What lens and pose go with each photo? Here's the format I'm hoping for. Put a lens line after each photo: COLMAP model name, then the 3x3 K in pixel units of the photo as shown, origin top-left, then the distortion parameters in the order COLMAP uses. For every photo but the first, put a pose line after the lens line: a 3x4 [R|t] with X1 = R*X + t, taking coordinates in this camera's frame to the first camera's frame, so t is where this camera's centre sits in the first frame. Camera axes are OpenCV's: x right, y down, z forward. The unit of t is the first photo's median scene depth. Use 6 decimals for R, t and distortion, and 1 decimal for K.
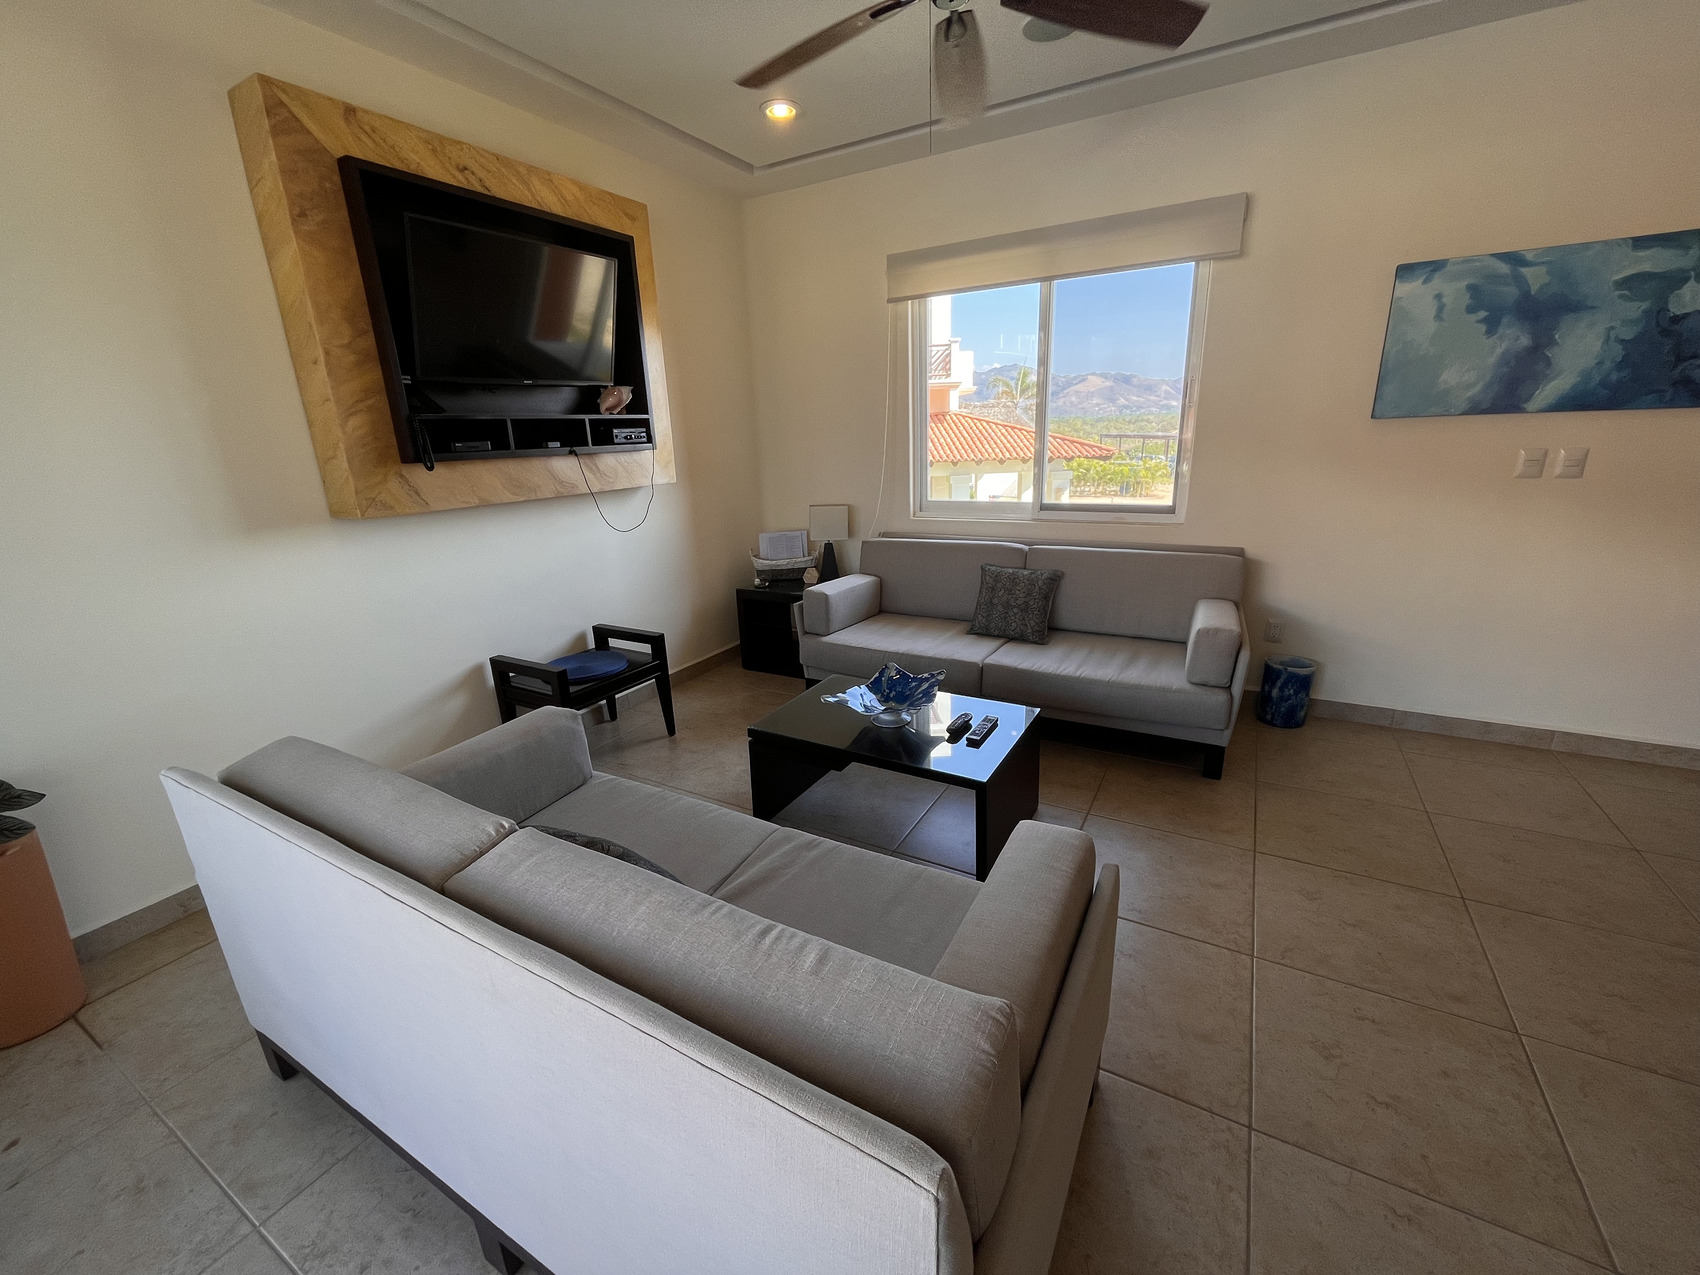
lens RADIAL K [[691.1, 0, 850.0], [0, 691.1, 634.1], [0, 0, 1]] dist [-0.000896, -0.000151]
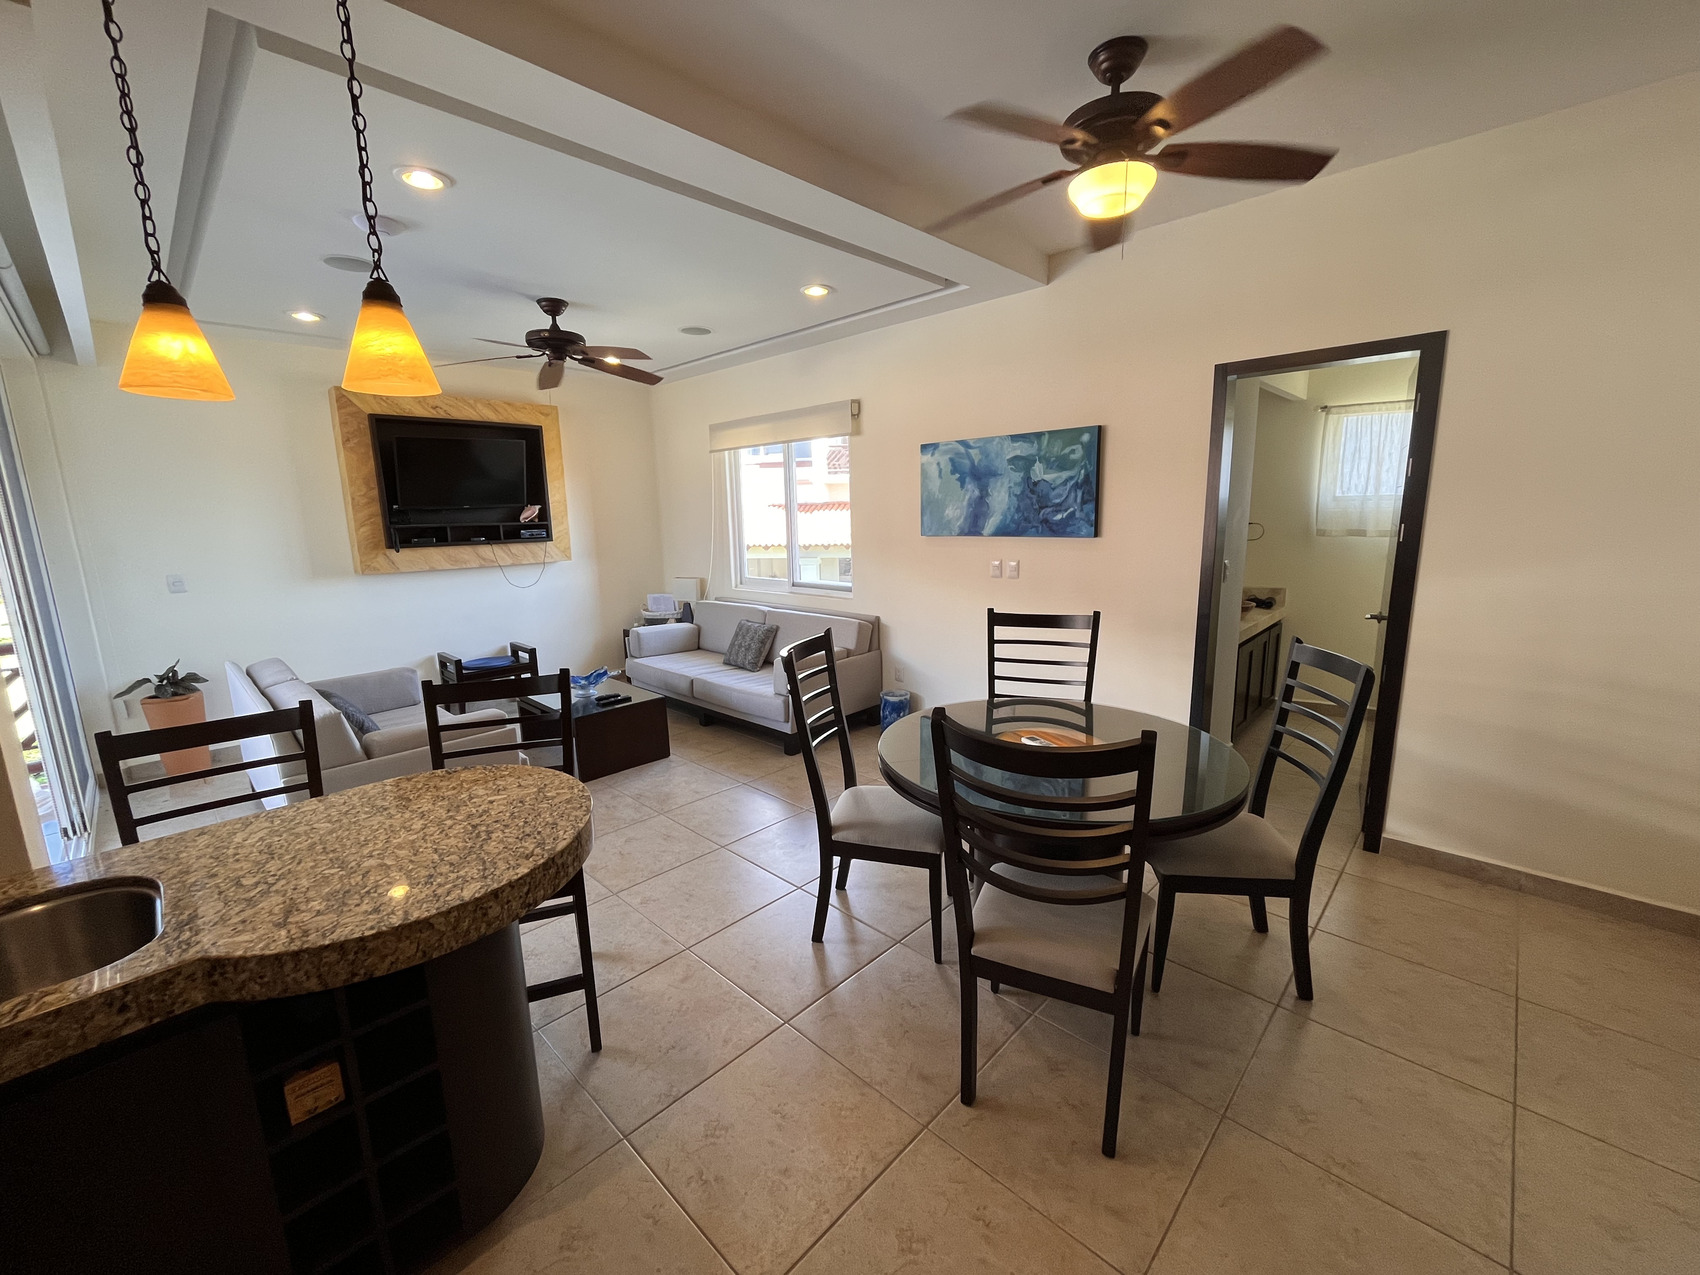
lens RADIAL K [[691.1, 0, 850.0], [0, 691.1, 634.1], [0, 0, 1]] dist [-0.000896, -0.000151]
pose [[0.968121, 0.059203, -0.243387, 1.087119], [-0.083714, 0.992269, -0.091624, 0.069350], [0.236081, 0.109078, 0.965592, -0.567392]]
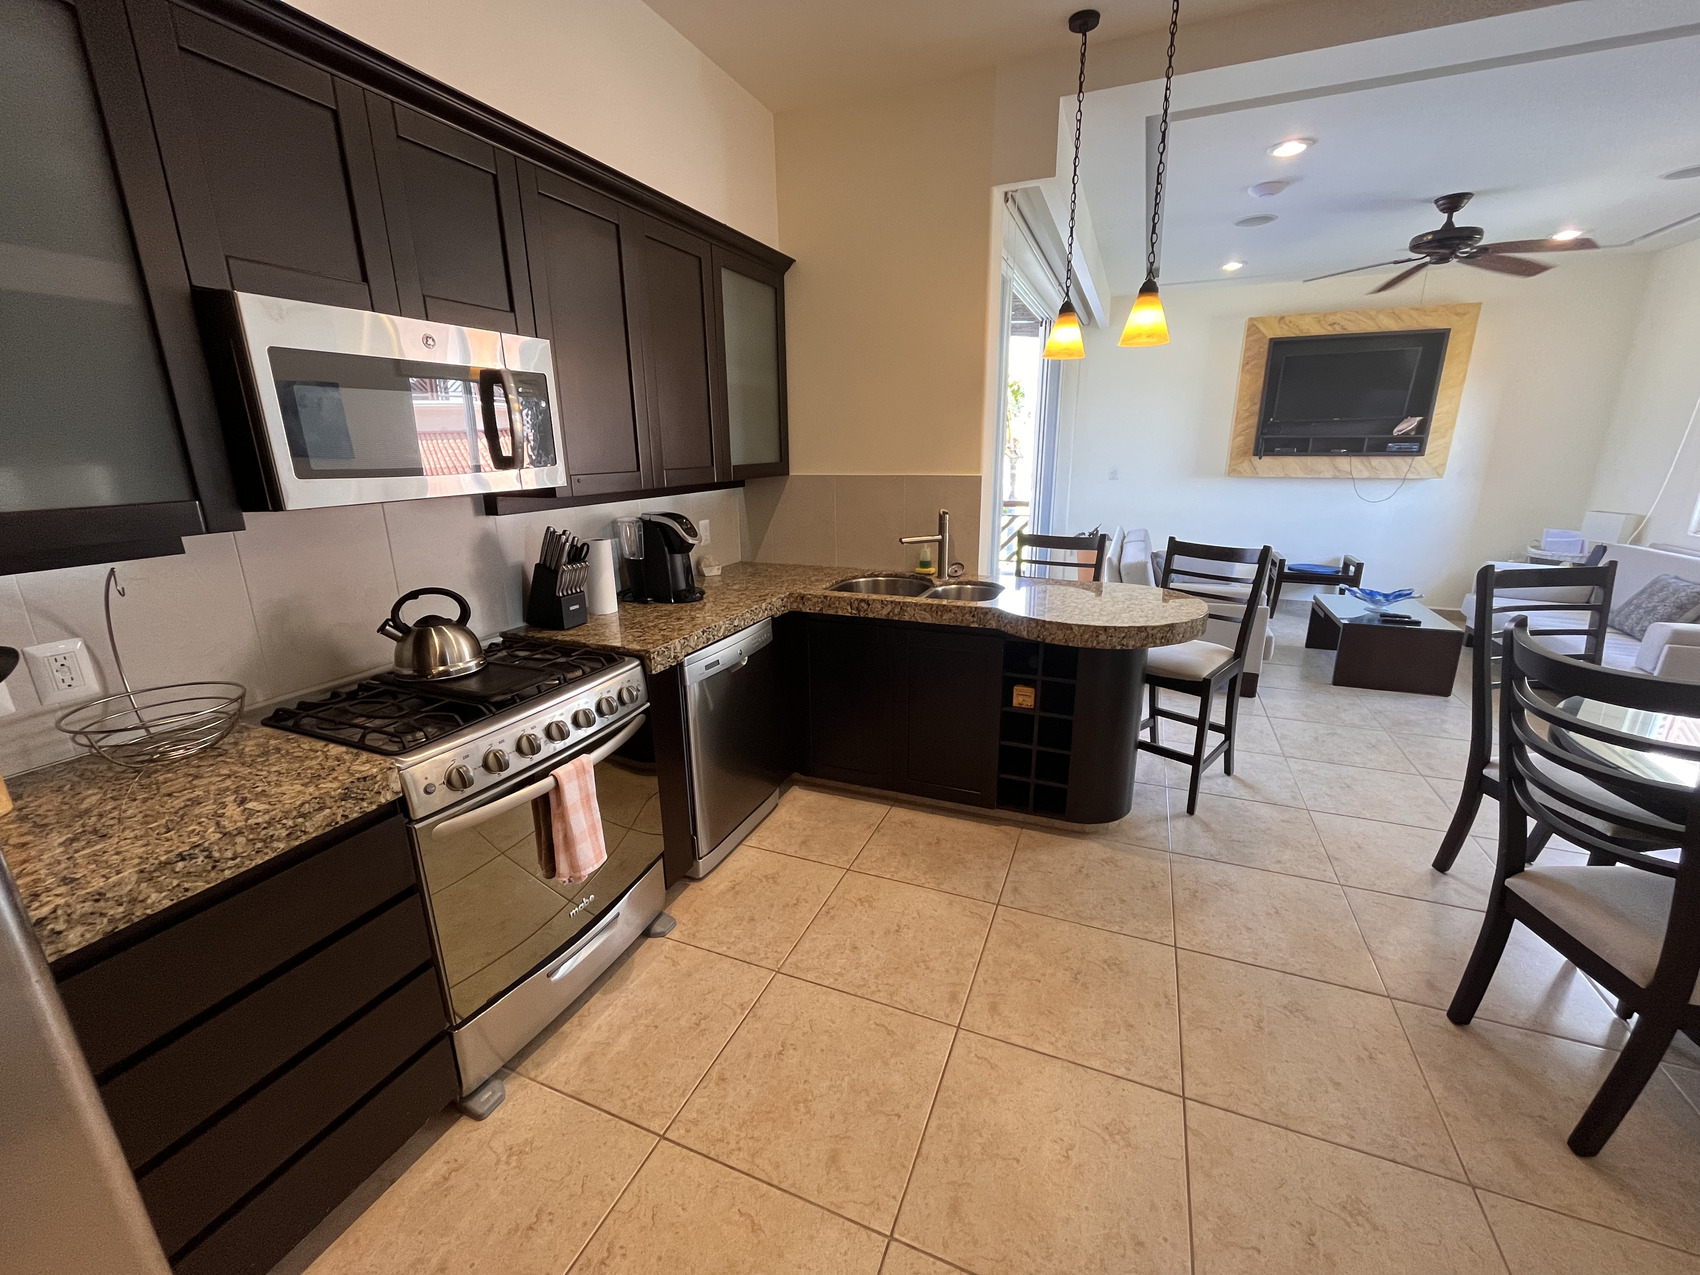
lens RADIAL K [[691.1, 0, 850.0], [0, 691.1, 634.1], [0, 0, 1]] dist [-0.000896, -0.000151]
pose [[0.122559, 0.299566, -0.946171, 1.519068], [-0.278453, 0.925445, 0.256935, 0.094504], [0.952598, 0.231974, 0.196837, -0.622466]]
